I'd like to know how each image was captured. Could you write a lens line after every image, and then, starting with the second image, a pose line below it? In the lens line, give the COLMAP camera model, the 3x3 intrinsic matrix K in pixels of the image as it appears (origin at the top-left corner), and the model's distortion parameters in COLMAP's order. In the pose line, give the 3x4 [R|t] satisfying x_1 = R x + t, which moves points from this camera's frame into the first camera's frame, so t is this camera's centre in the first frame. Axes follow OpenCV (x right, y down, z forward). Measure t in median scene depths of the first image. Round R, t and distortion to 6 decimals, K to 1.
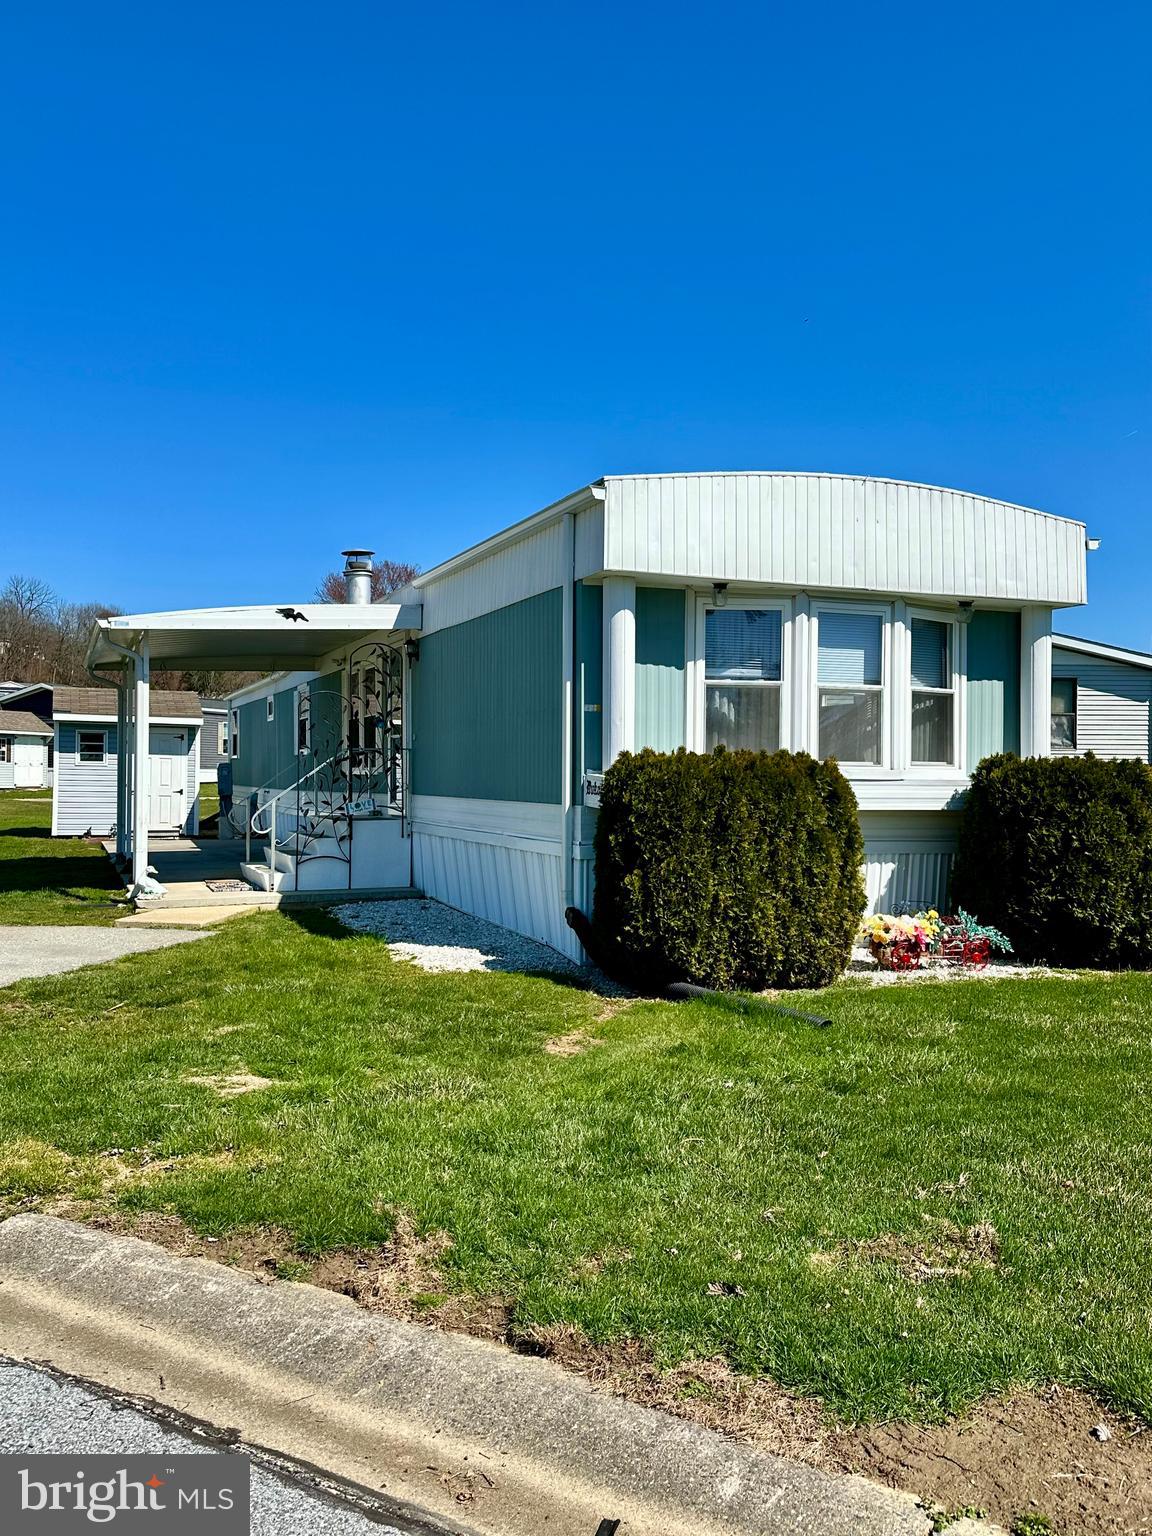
lens RADIAL K [[1255.2, 0, 581.9], [0, 1255.2, 762.1], [0, 0, 1]] dist [0.113858, -0.000476]
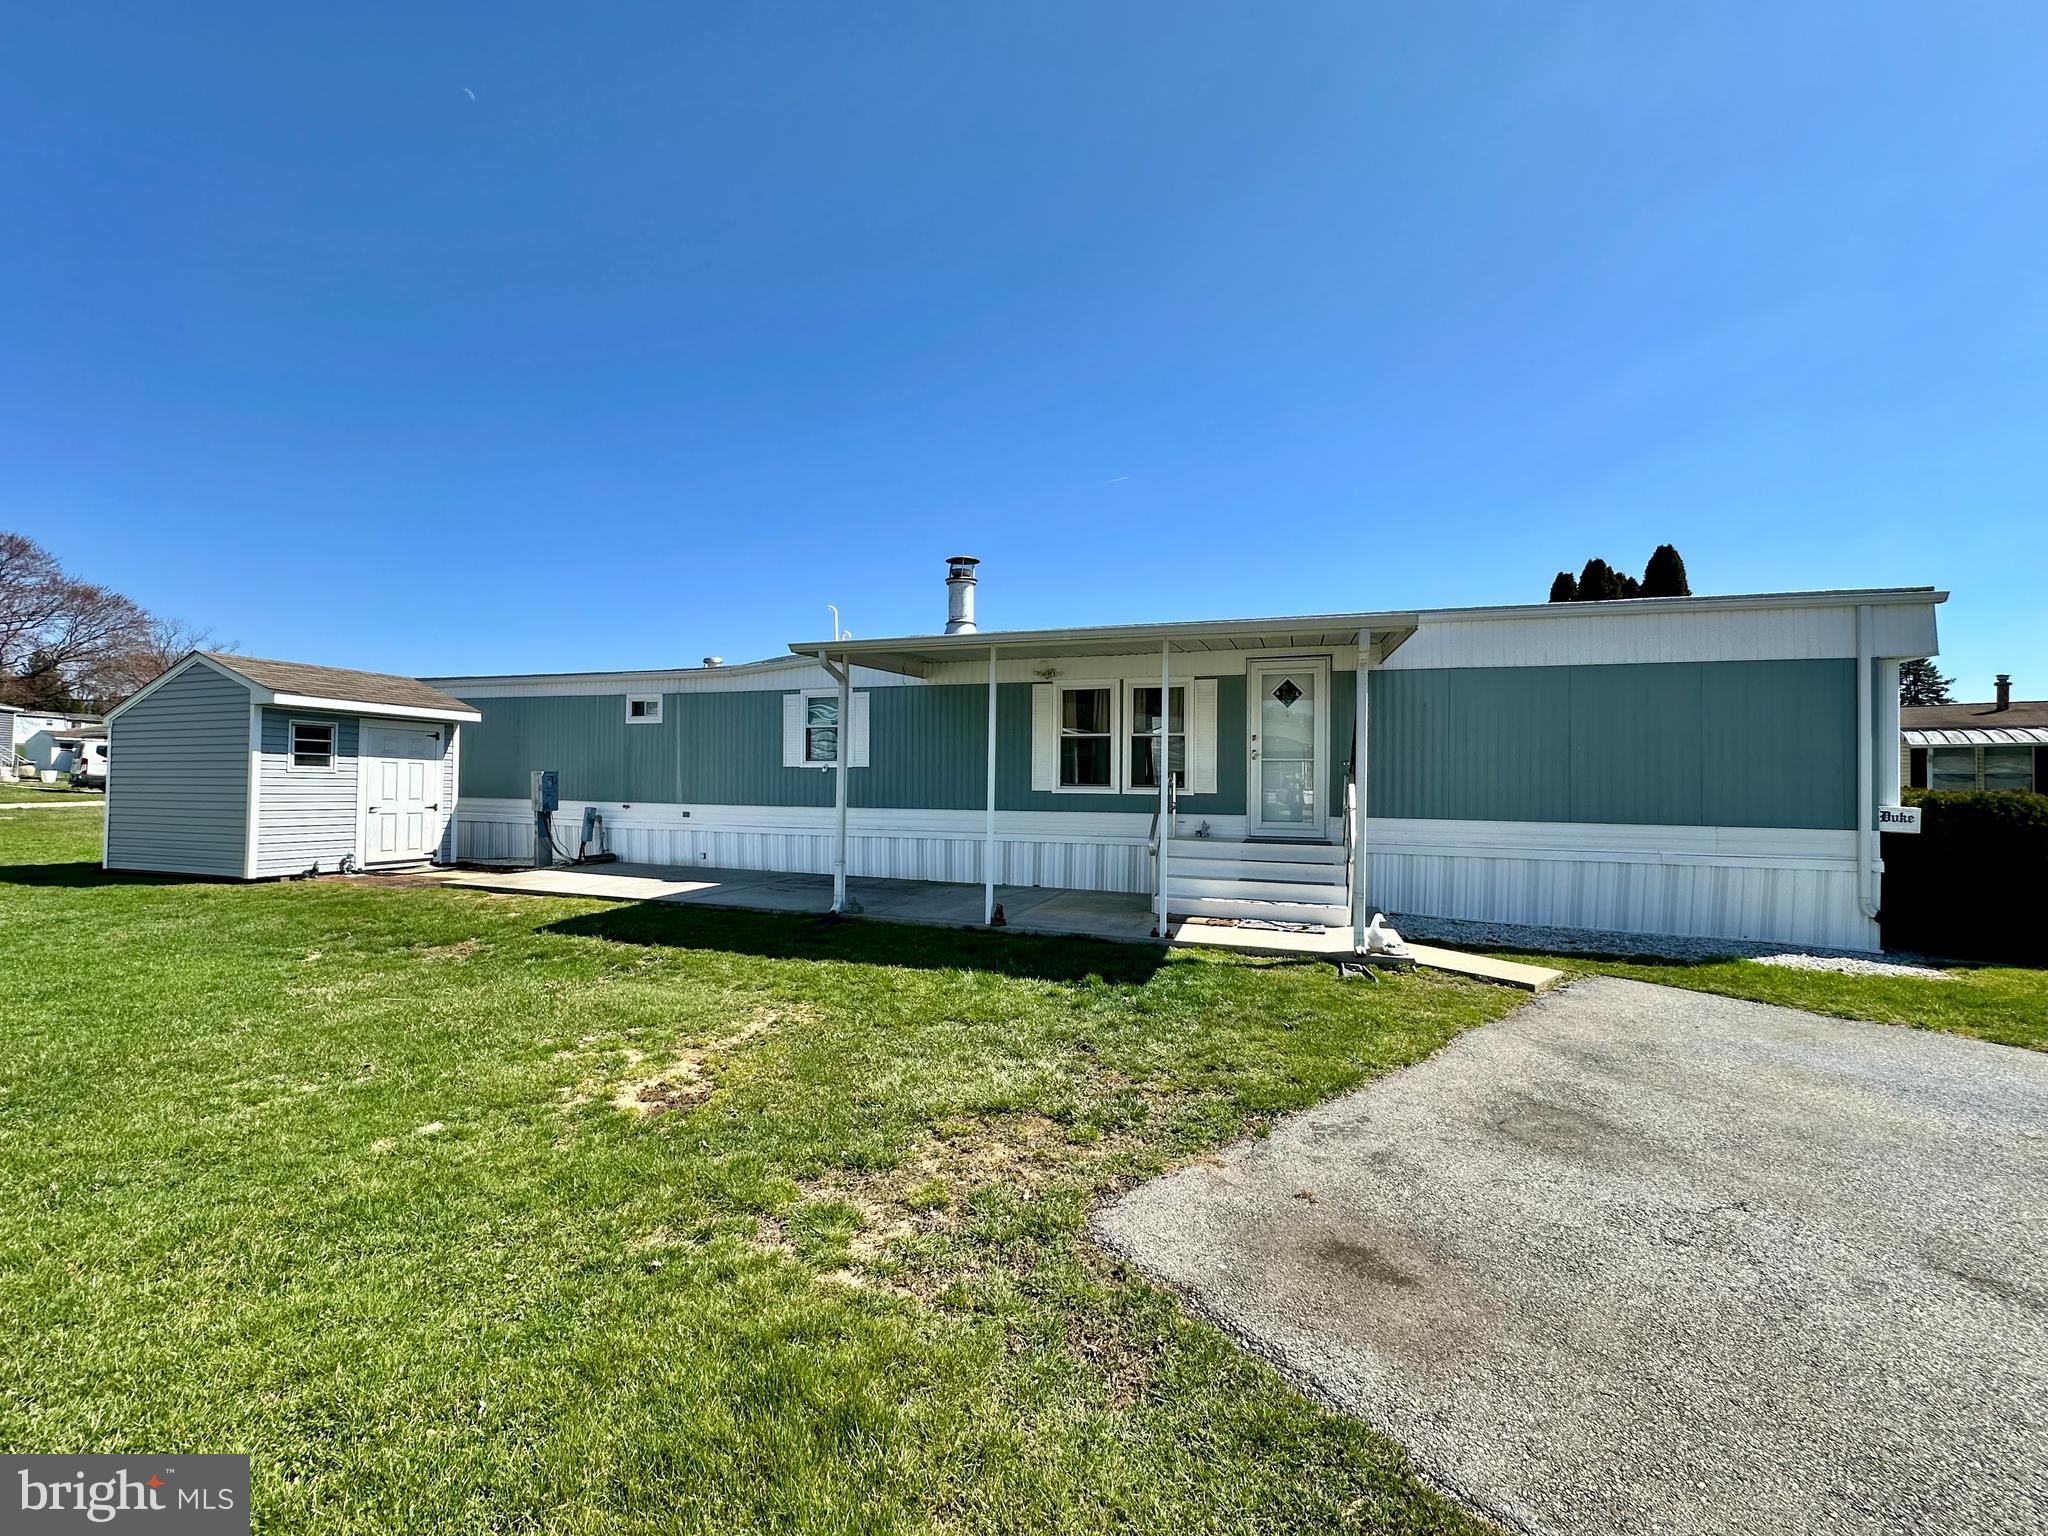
lens RADIAL K [[814.5, 0, 1024.0], [0, 814.5, 768.0], [0, 0, 1]] dist [-0.000171, 0.000235]
pose [[0.650979, 0.014528, 0.758957, -1.178728], [-0.017038, 0.999845, -0.004525, -0.010867], [-0.758905, -0.009986, 0.651125, 1.059778]]
